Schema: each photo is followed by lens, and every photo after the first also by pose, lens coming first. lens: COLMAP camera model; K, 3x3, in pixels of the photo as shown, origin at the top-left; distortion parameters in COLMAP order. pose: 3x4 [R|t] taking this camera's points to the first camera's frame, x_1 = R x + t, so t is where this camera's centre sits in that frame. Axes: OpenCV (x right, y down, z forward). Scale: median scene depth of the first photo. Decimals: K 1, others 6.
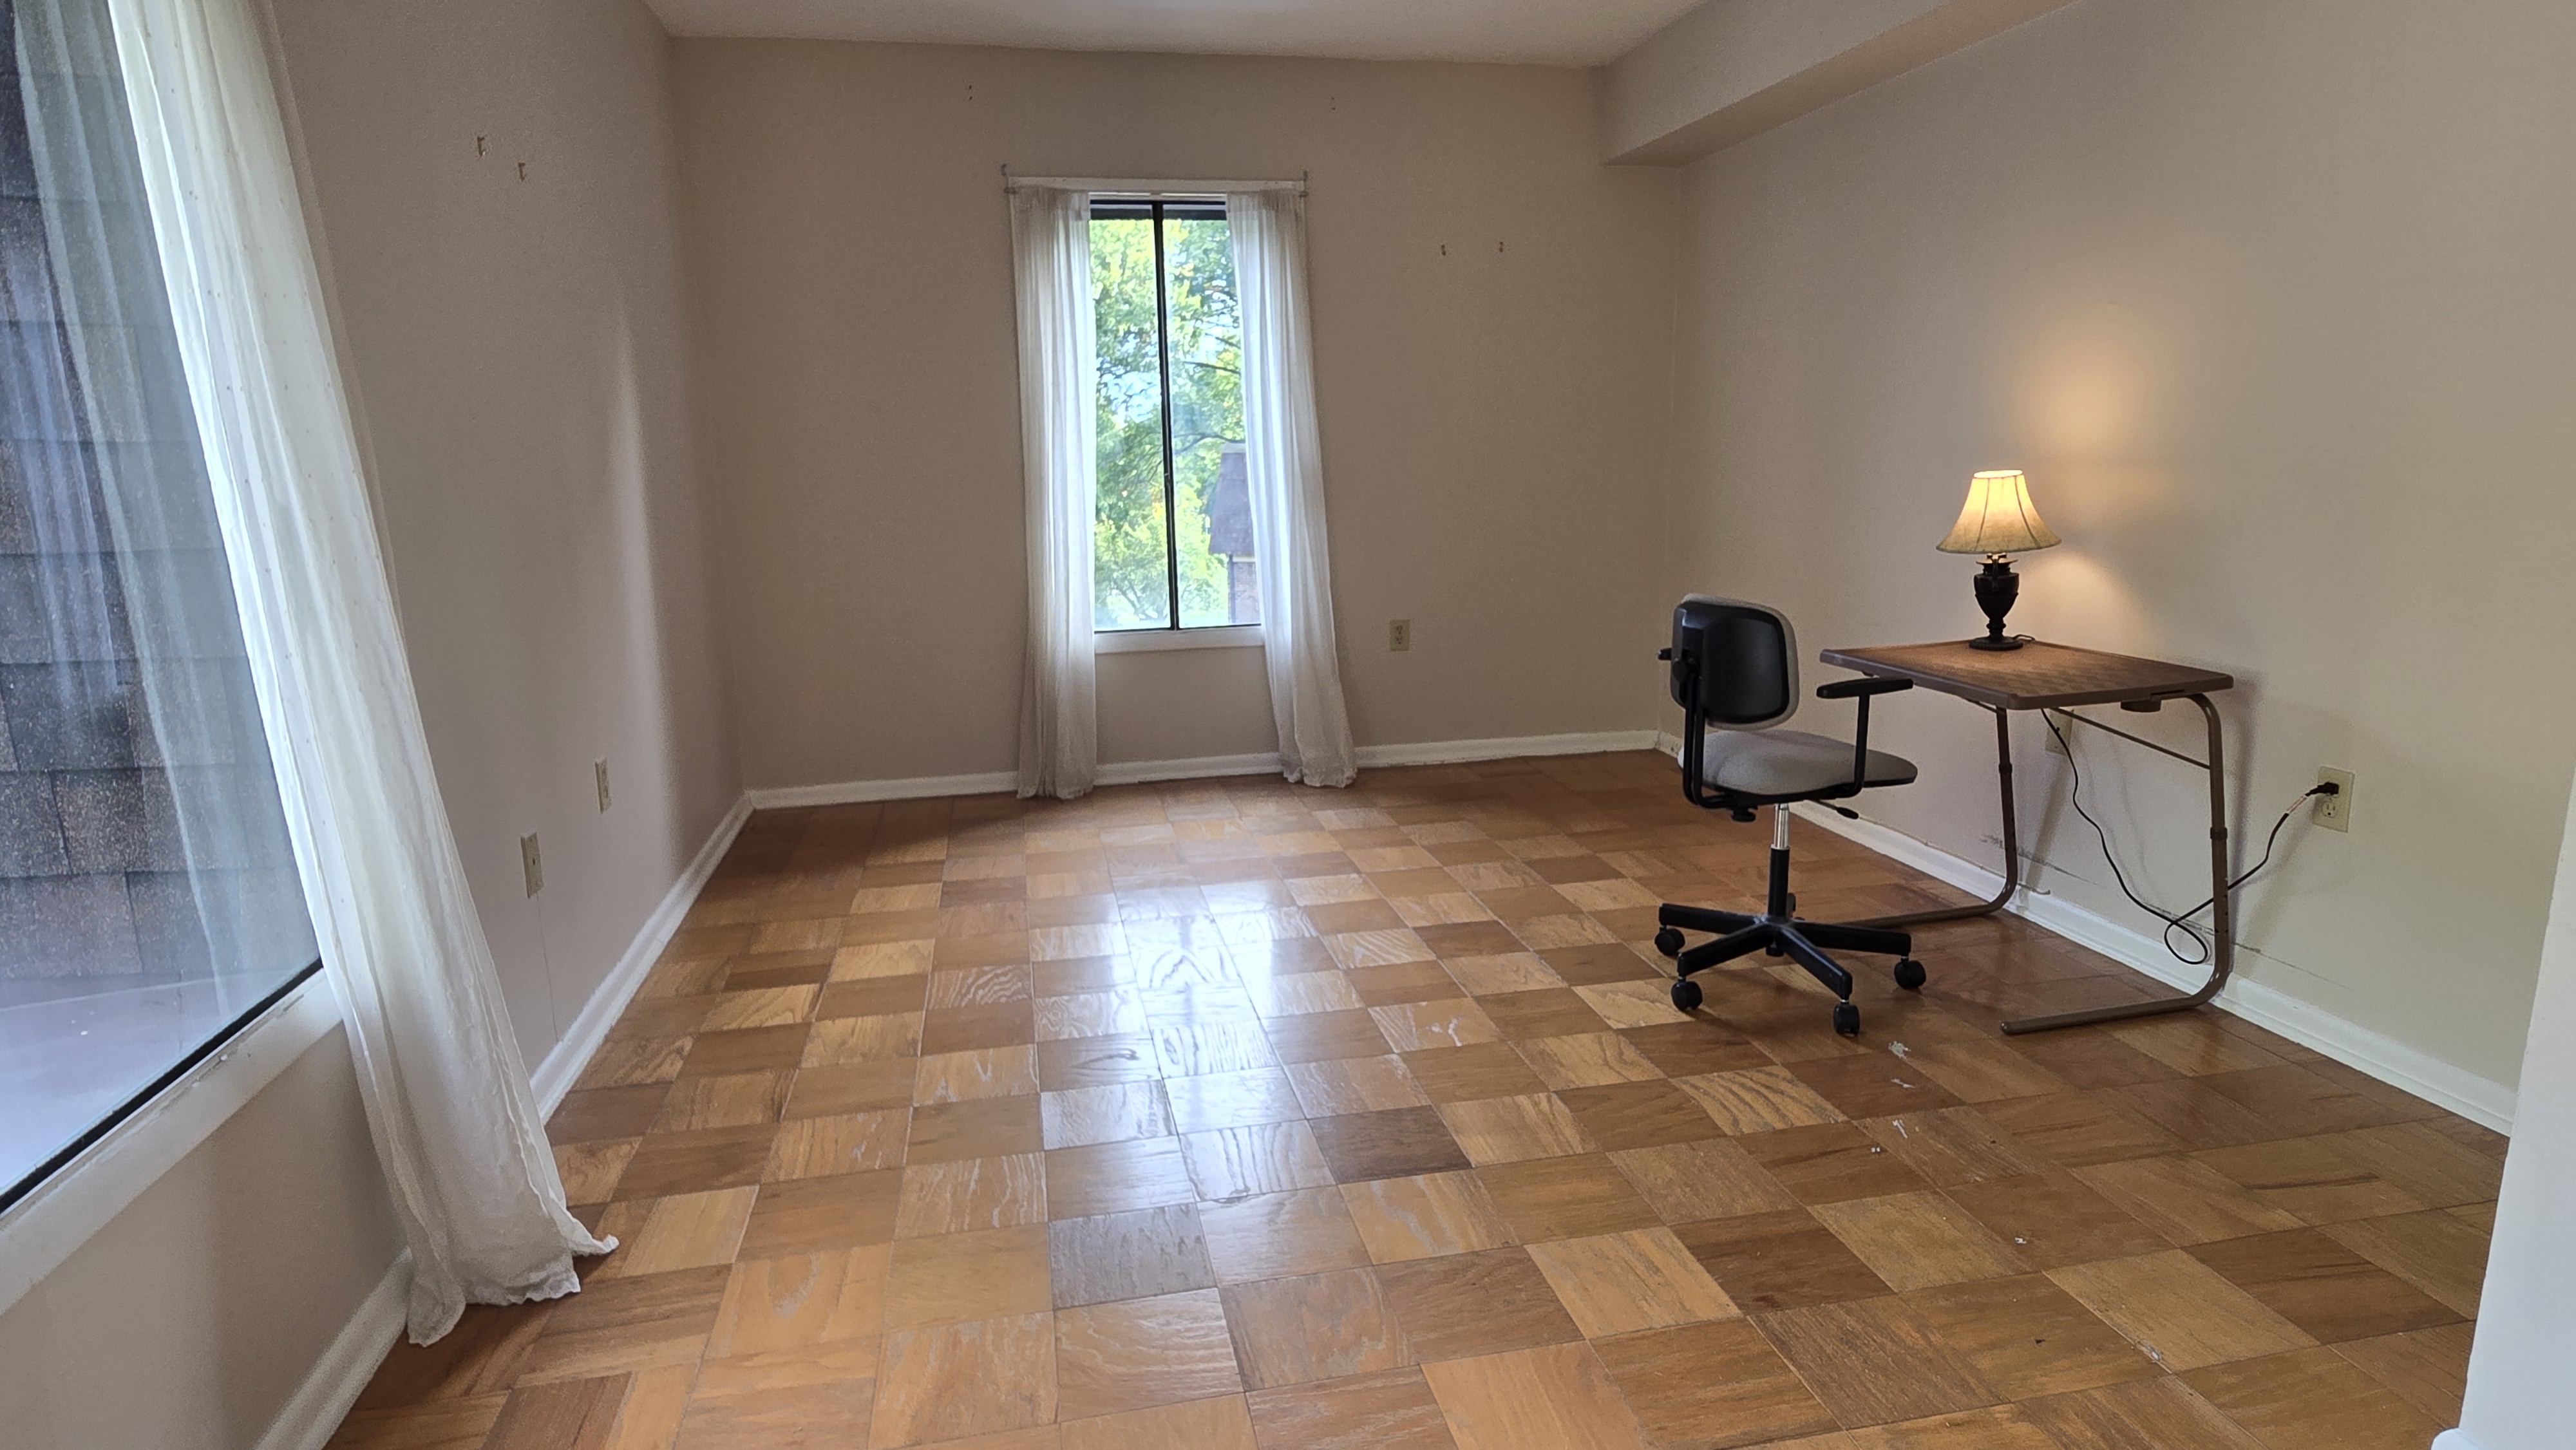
lens RADIAL K [[1434.6, 0, 1287.4], [0, 1434.6, 731.5], [0, 0, 1]] dist [-0.001073, -0.000447]
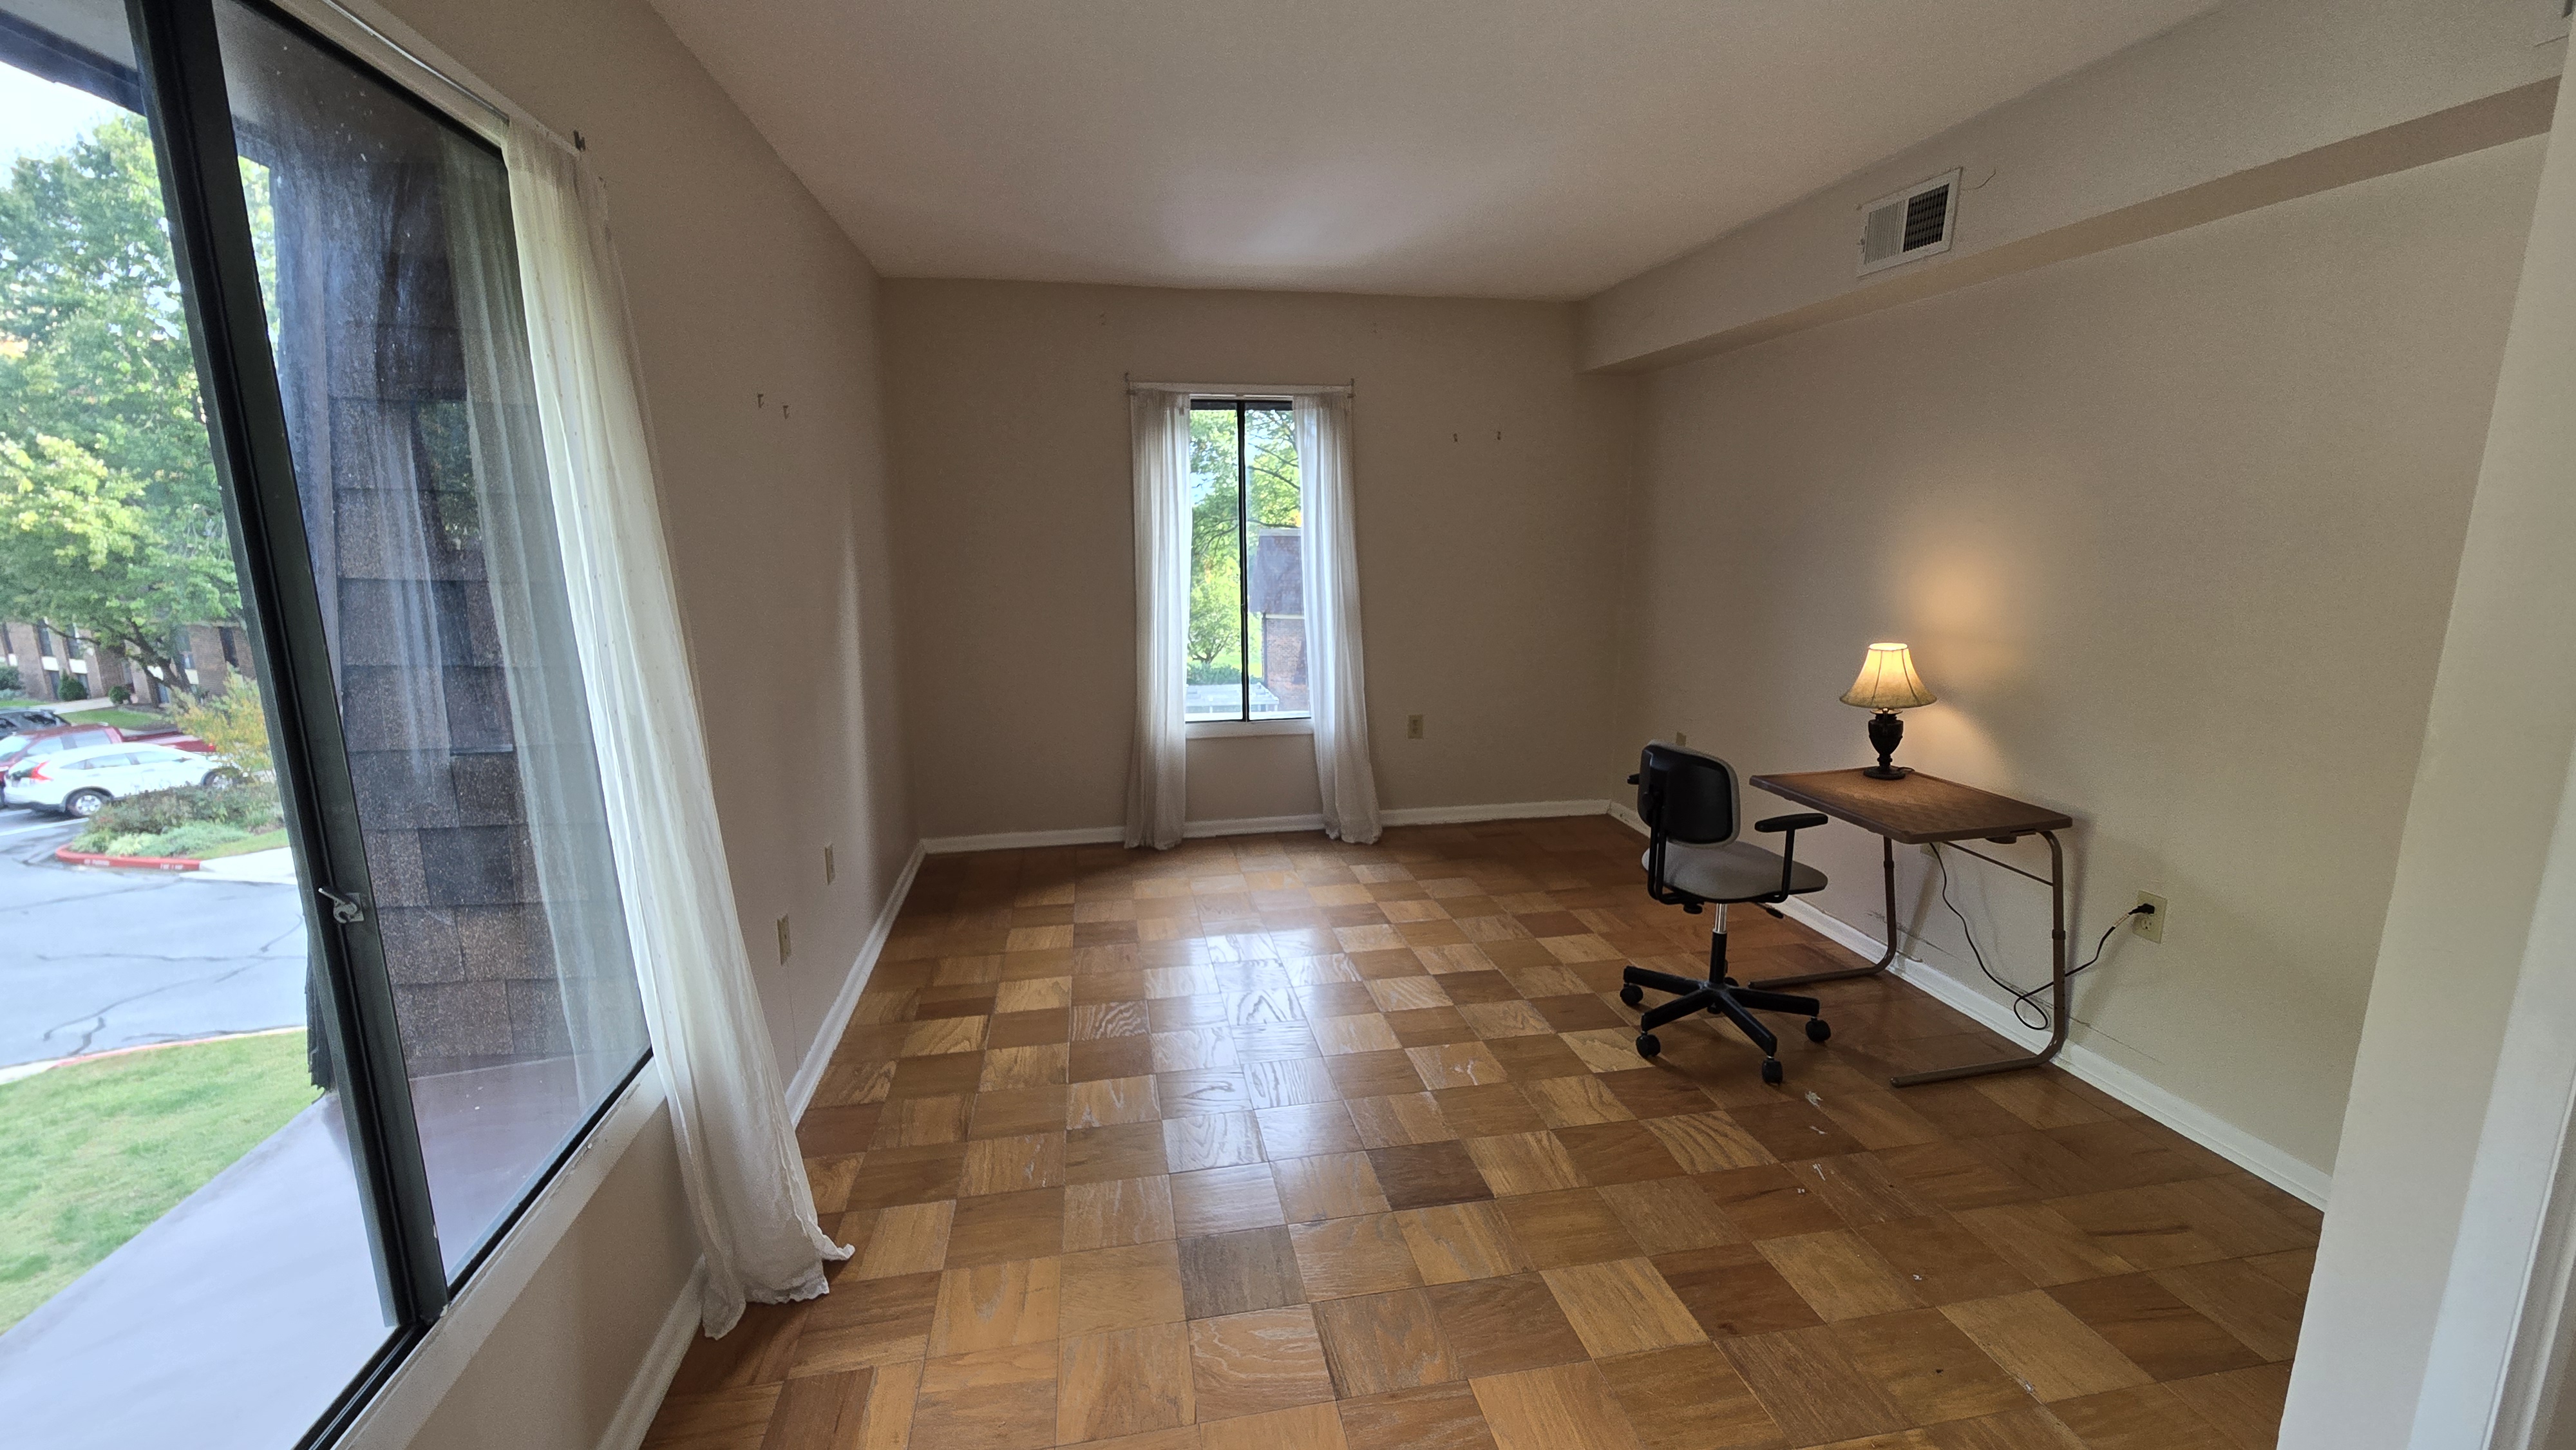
lens RADIAL K [[1097.6, 0, 1288.0], [0, 1097.6, 725.0], [0, 0, 1]] dist [-0.001179, 0.000078]
pose [[0.999731, 0.019753, -0.012193, -0.049295], [-0.019923, 0.999704, -0.013944, -0.097536], [0.011914, 0.014183, 0.999828, -0.014625]]
